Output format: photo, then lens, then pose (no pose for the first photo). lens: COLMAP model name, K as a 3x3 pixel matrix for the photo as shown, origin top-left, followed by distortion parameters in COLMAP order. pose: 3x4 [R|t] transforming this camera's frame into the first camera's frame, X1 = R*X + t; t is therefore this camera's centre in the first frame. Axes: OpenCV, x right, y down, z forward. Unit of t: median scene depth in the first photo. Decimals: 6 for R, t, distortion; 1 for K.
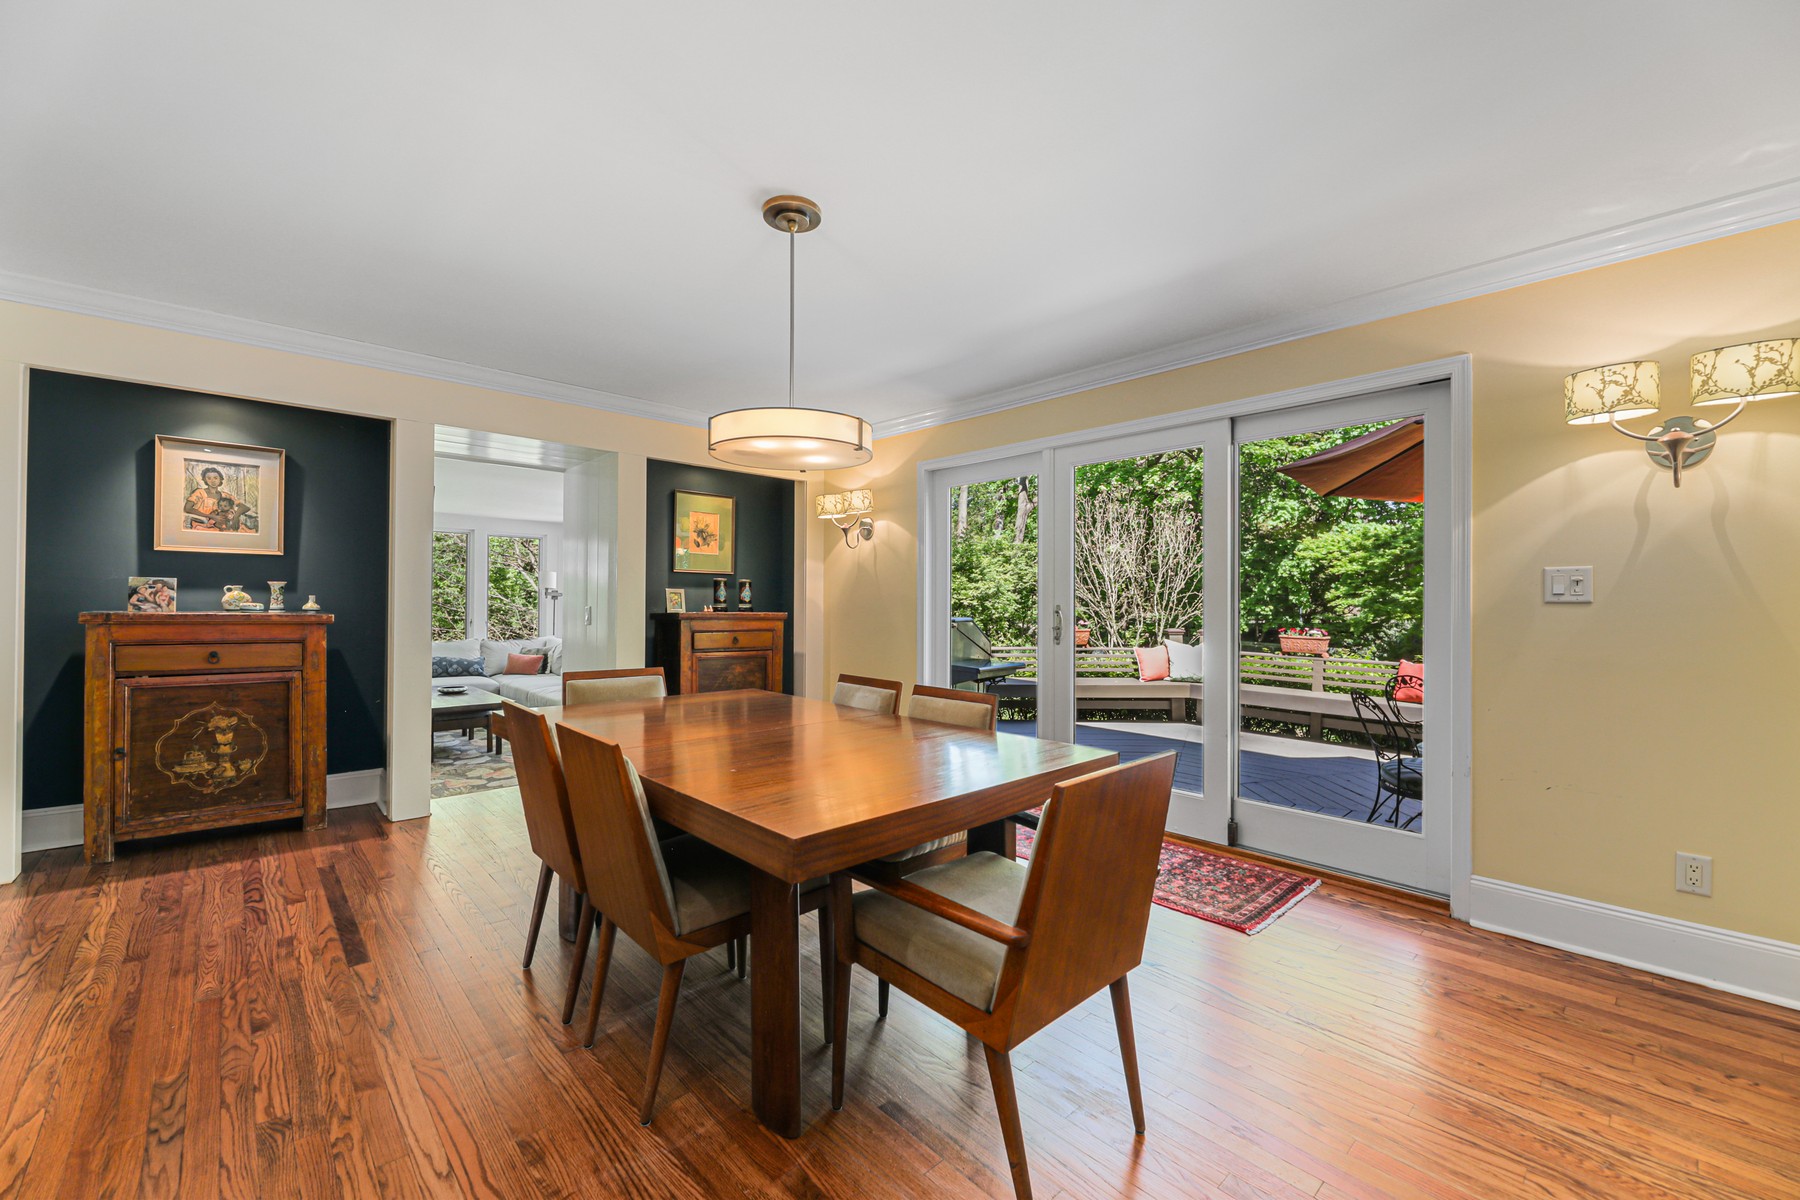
lens RADIAL K [[730.5, 0, 873.7], [0, 730.5, 604.6], [0, 0, 1]] dist [-0.001347, -0.002876]
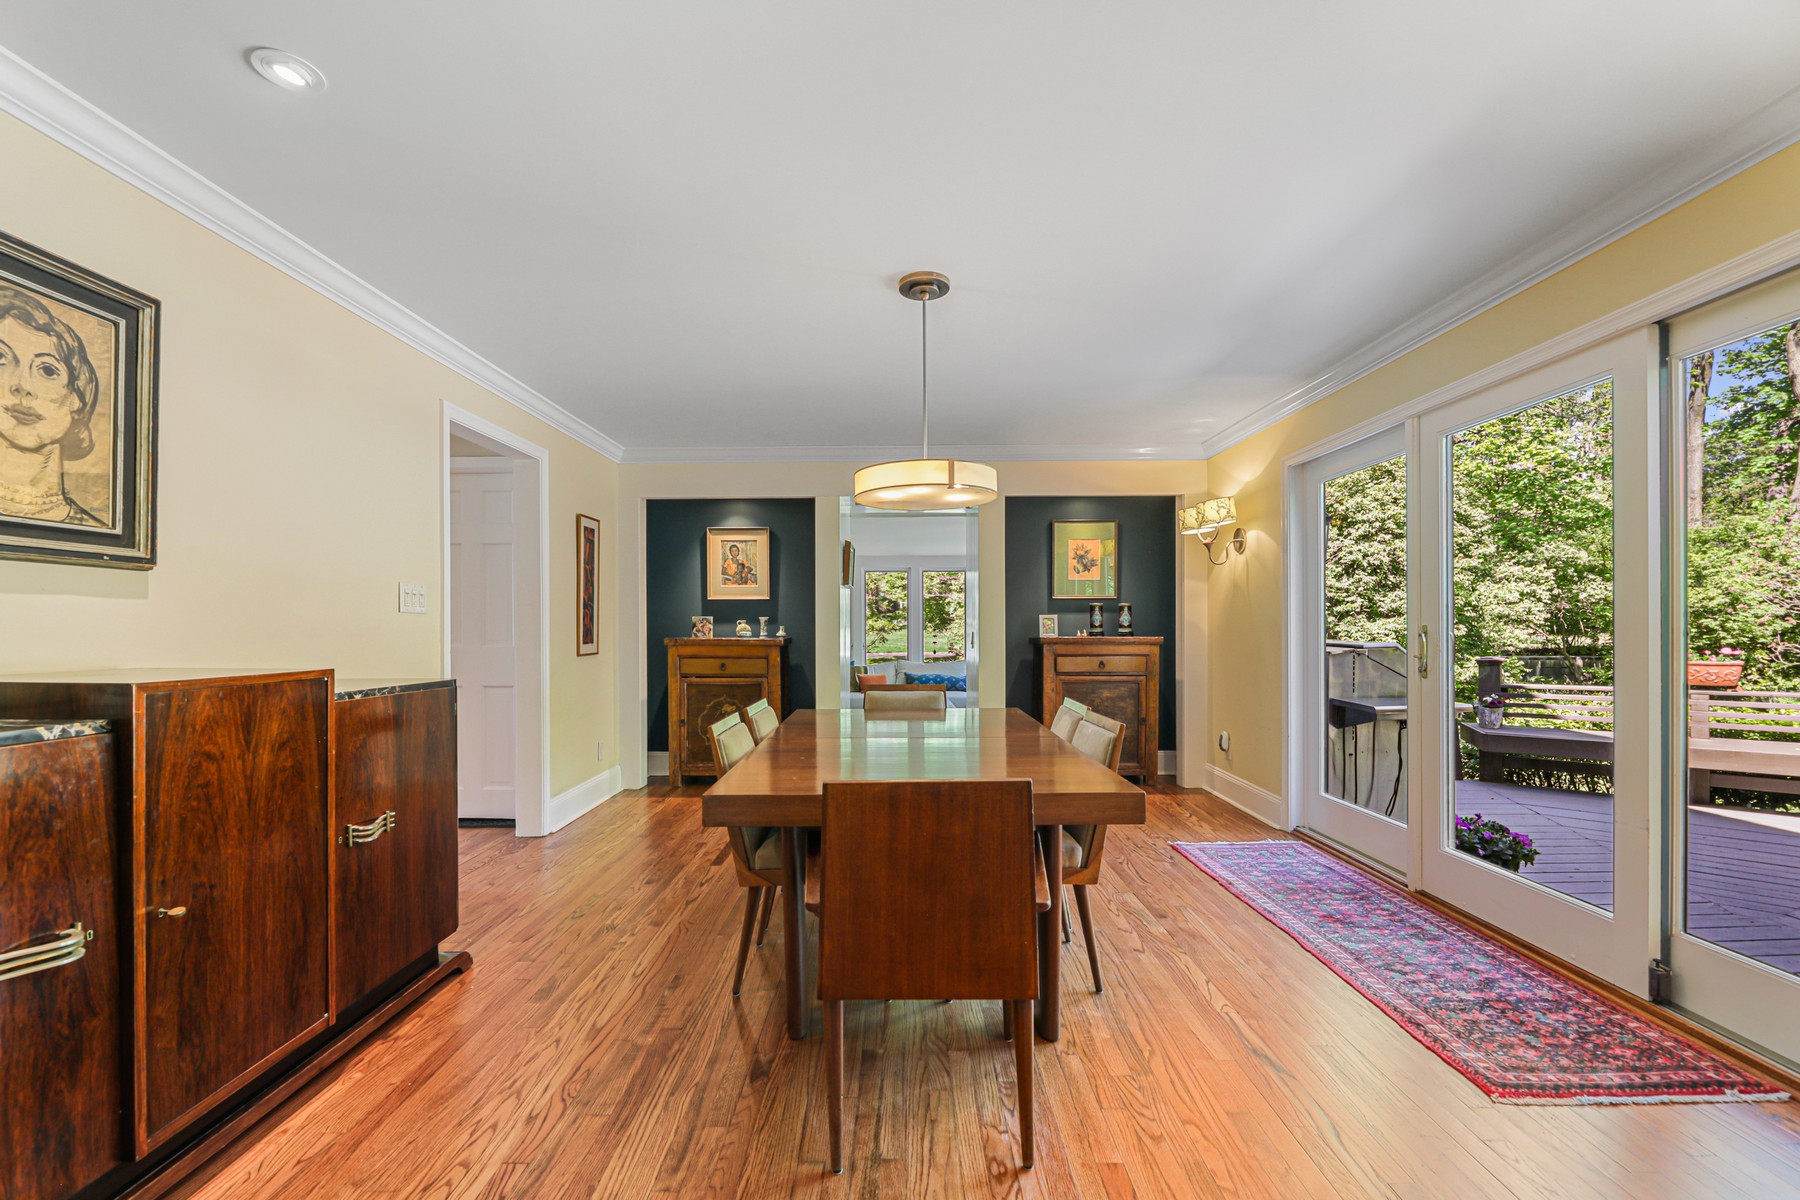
lens RADIAL K [[730.5, 0, 851.6], [0, 730.5, 635.3], [0, 0, 1]] dist [-0.001347, -0.002876]
pose [[0.718891, -0.005588, -0.695100, 0.347784], [0.010536, 0.999940, 0.002858, 0.002872], [0.695043, -0.009378, 0.718907, 0.056044]]
